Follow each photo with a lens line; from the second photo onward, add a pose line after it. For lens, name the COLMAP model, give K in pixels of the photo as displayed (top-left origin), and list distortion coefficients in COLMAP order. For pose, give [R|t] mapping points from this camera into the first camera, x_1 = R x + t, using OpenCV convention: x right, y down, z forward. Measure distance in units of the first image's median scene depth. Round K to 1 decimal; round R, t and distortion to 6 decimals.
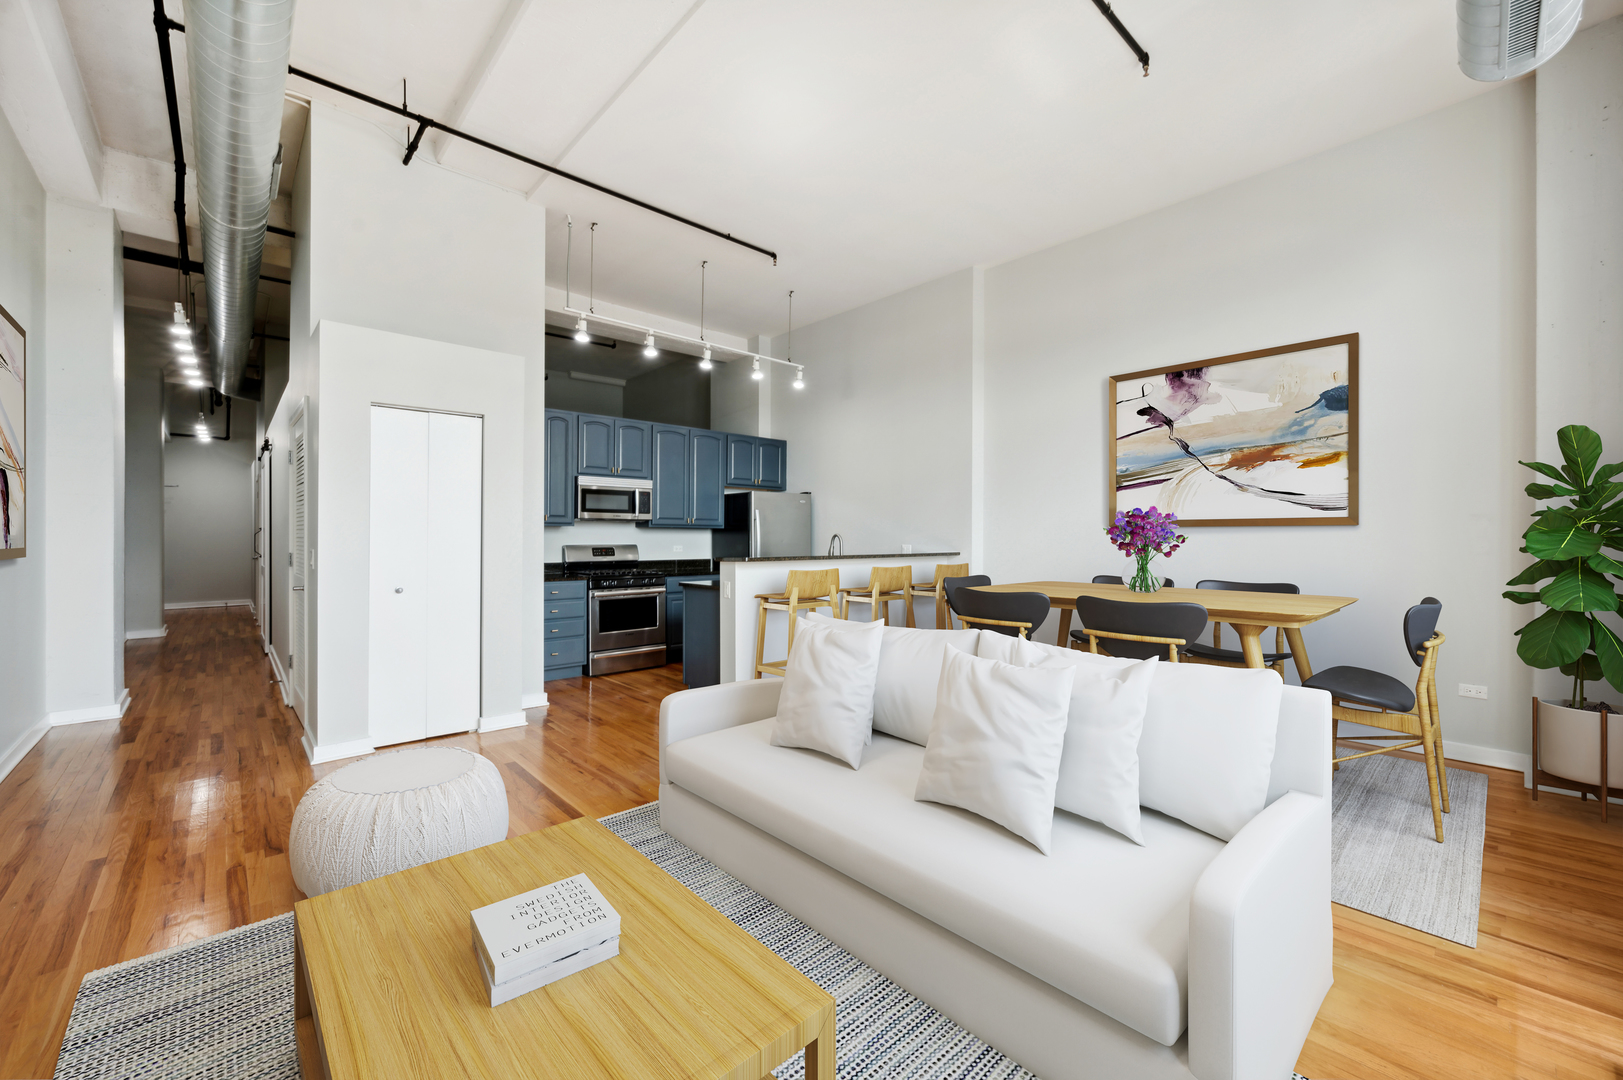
lens RADIAL K [[628.7, 0, 811.5], [0, 628.7, 540.0], [0, 0, 1]] dist [-0.000062, 0.000042]
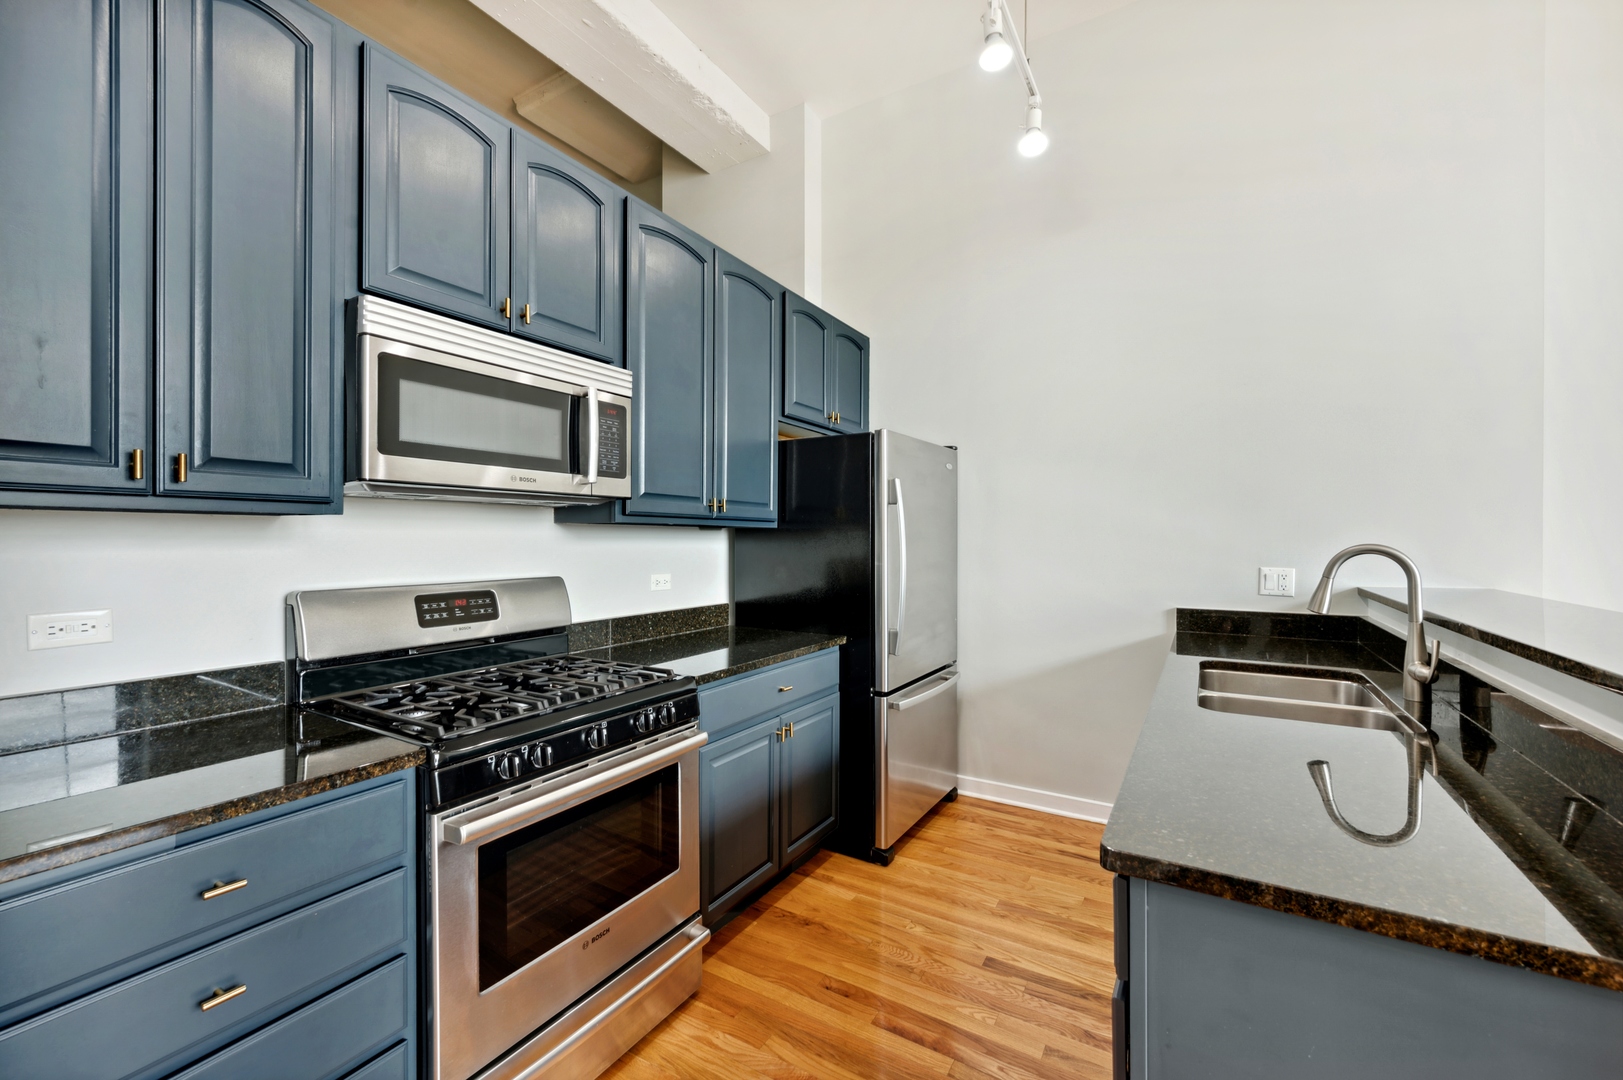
lens RADIAL K [[638.6, 0, 802.2], [0, 638.6, 540.5], [0, 0, 1]] dist [0.000052, 0.000019]
pose [[0.960970, -0.003952, 0.276626, -0.257442], [0.004680, 0.999987, -0.001971, -0.010150], [-0.276614, 0.003188, 0.960976, 0.668772]]
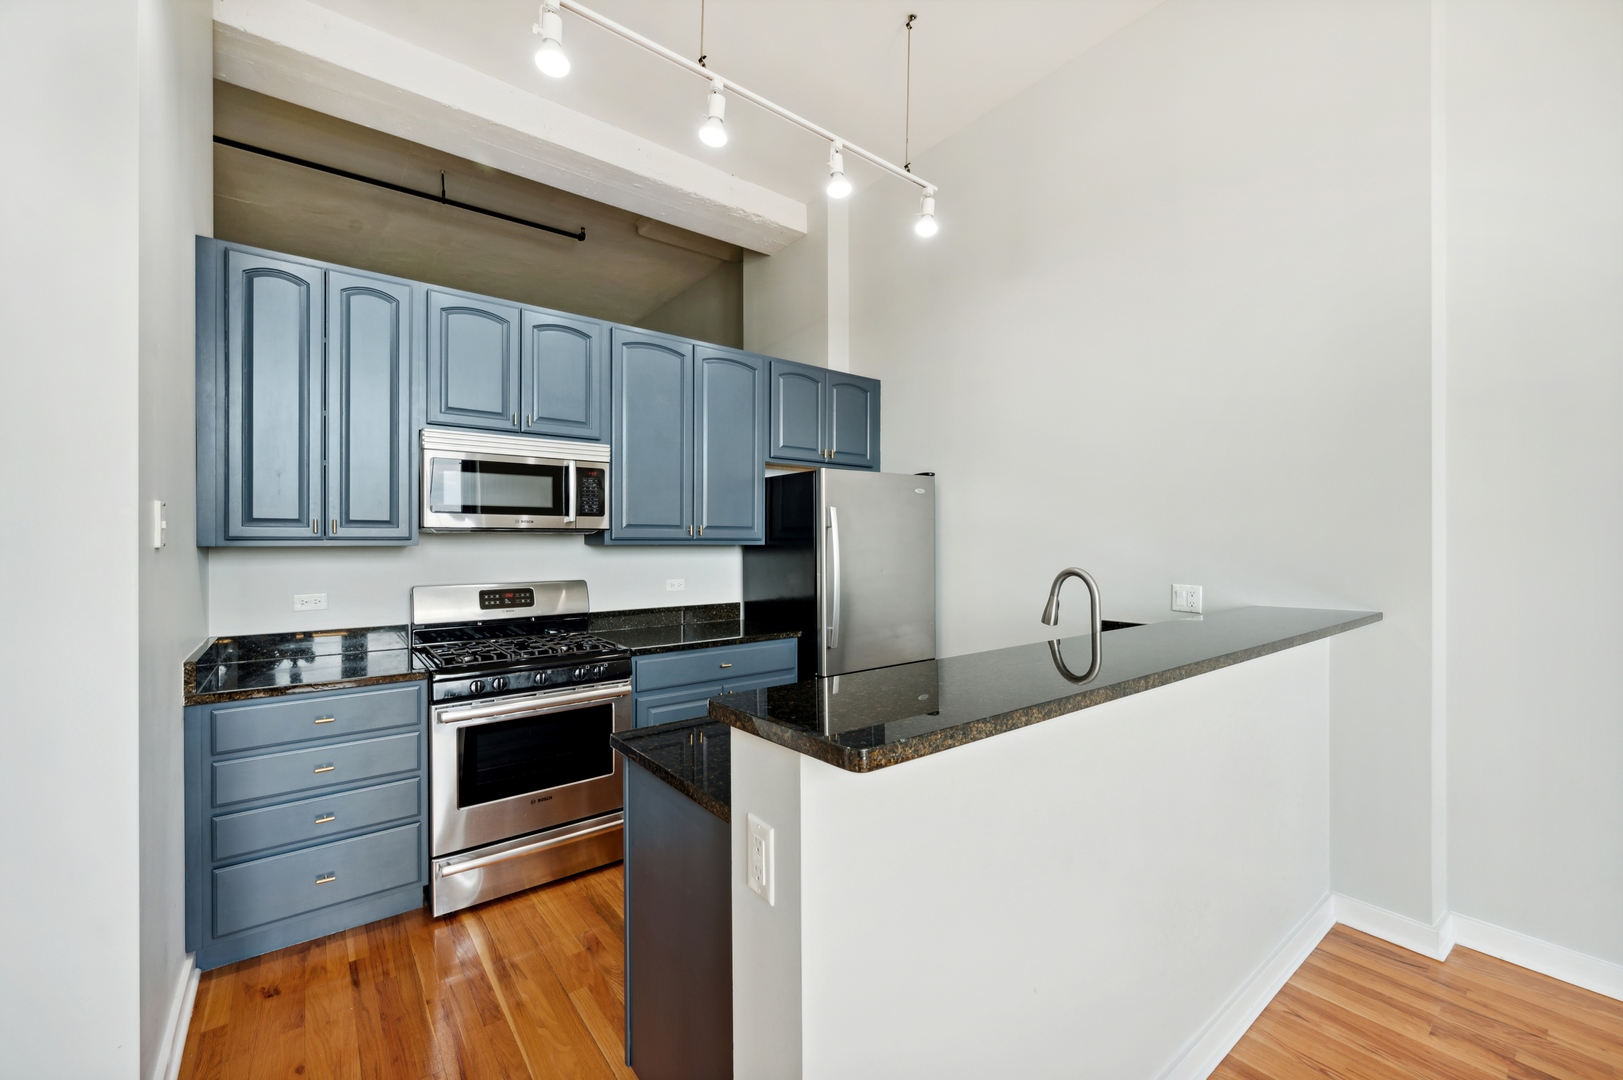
lens RADIAL K [[628.7, 0, 811.5], [0, 628.7, 540.0], [0, 0, 1]] dist [-0.000062, 0.000042]
pose [[0.997237, -0.004451, -0.074153, -0.069788], [0.003896, 0.999963, -0.007628, -0.019731], [0.074184, 0.007318, 0.997218, 0.542603]]
